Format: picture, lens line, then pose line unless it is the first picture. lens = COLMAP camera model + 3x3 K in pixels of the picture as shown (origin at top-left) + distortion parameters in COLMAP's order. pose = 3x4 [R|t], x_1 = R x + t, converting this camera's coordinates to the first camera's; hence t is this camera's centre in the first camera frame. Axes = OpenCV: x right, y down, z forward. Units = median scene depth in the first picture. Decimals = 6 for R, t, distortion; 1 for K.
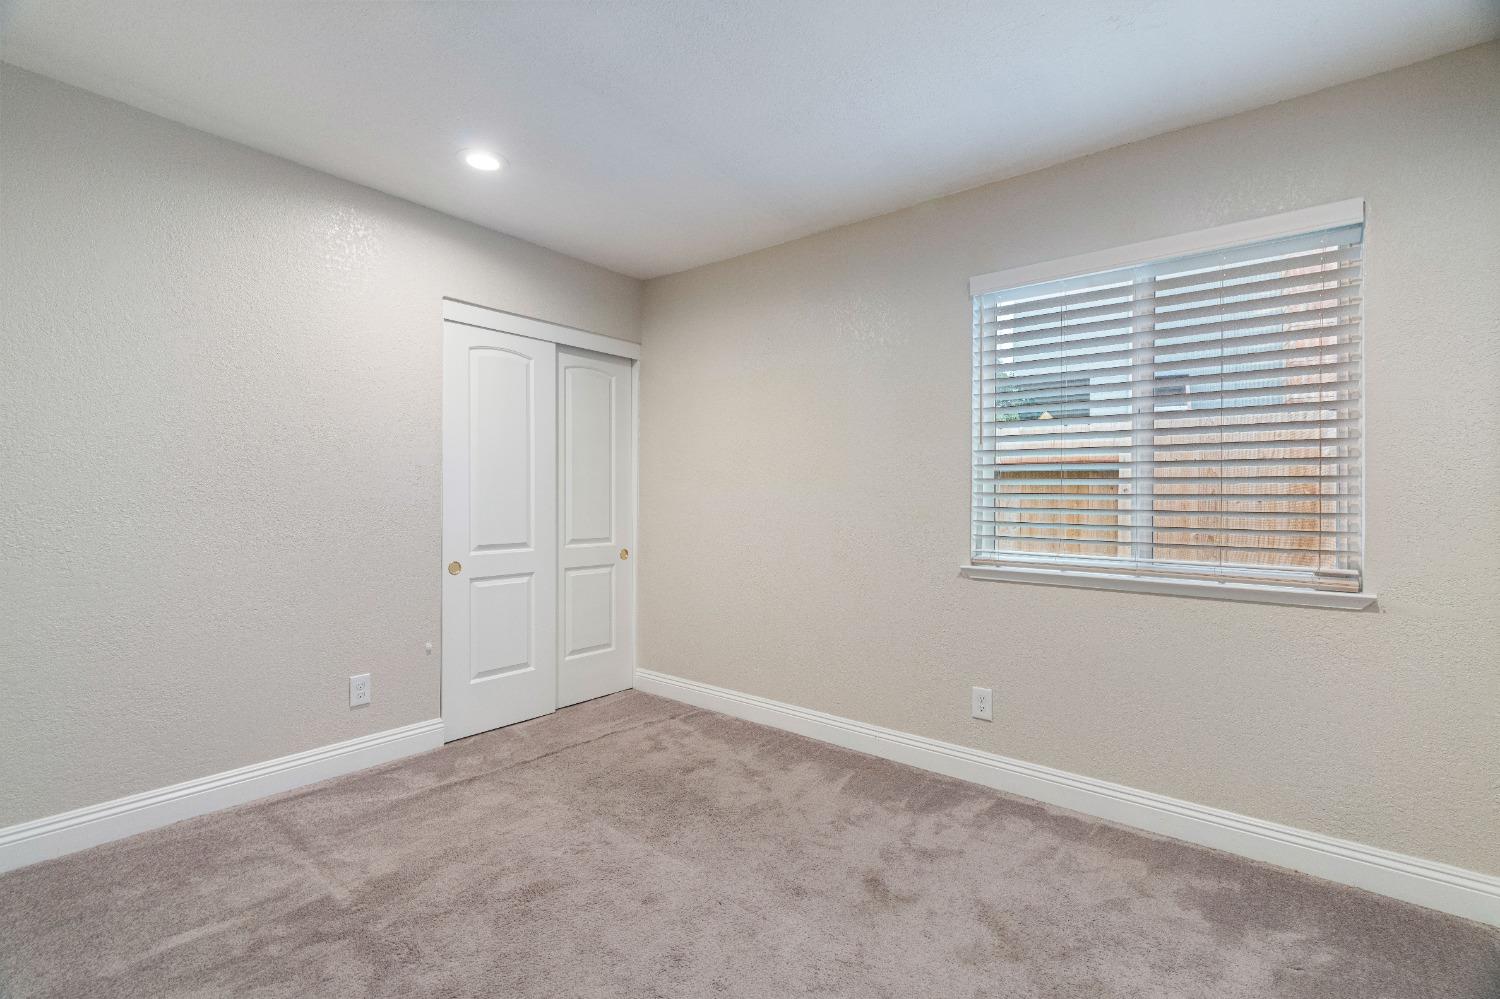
lens RADIAL K [[677.2, 0, 744.6], [0, 677.2, 499.4], [0, 0, 1]] dist [-0.006341, 0.001908]
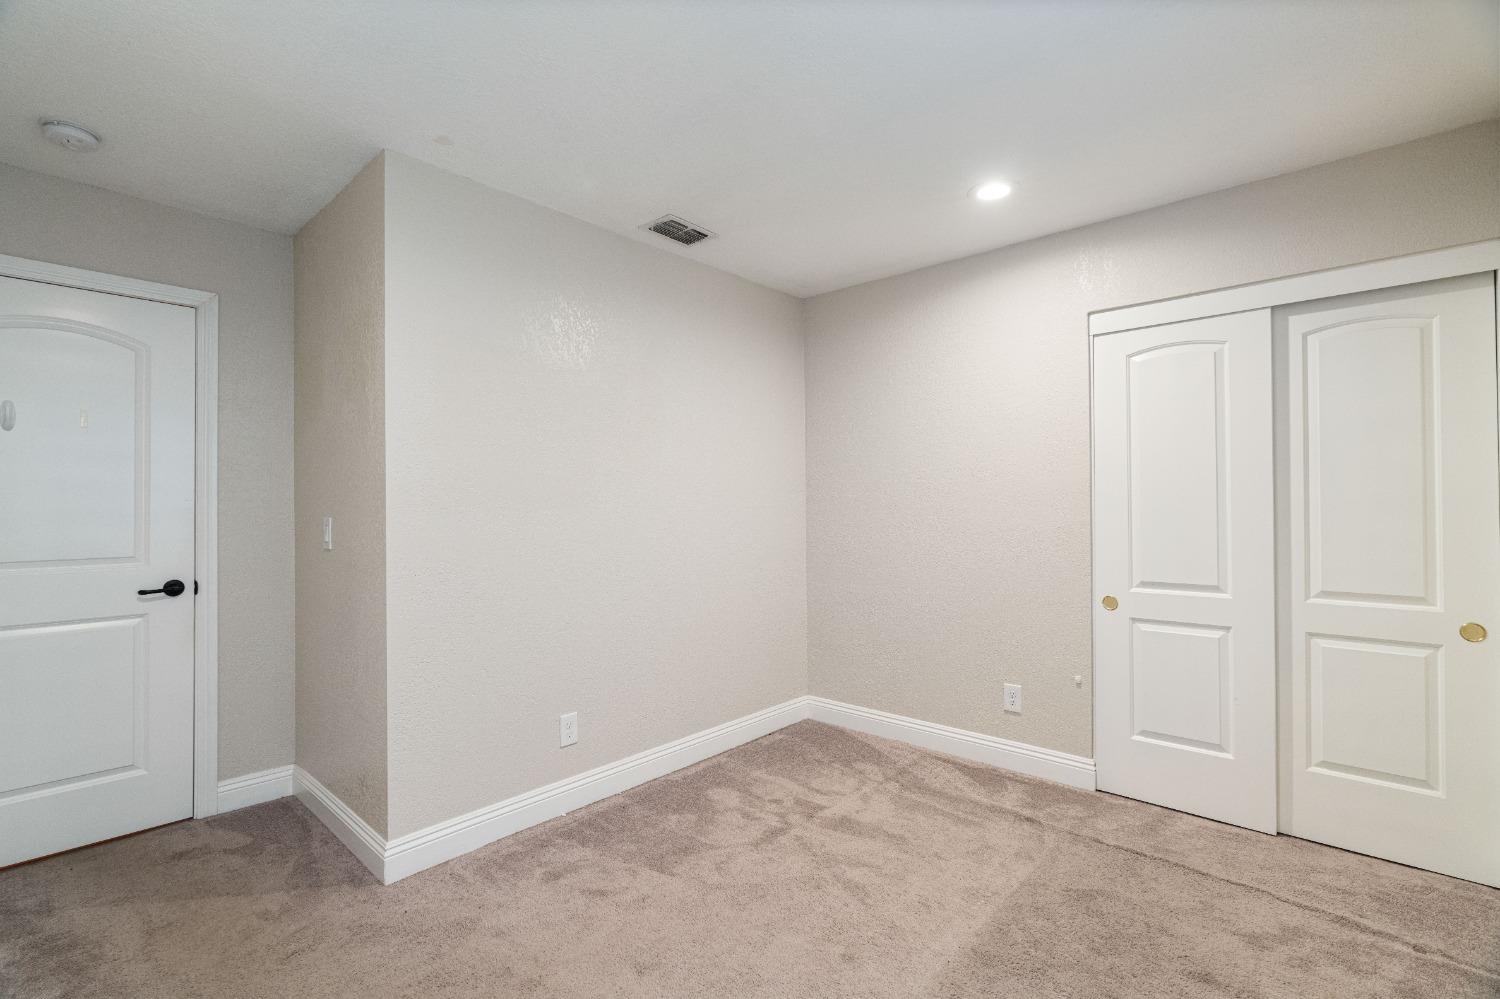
lens RADIAL K [[677.2, 0, 744.6], [0, 677.2, 499.4], [0, 0, 1]] dist [-0.006341, 0.001908]
pose [[-0.062703, -0.015772, -0.997908, 0.523863], [0.003256, 0.999867, -0.016007, -0.025495], [0.998027, -0.004253, -0.062643, 0.579483]]
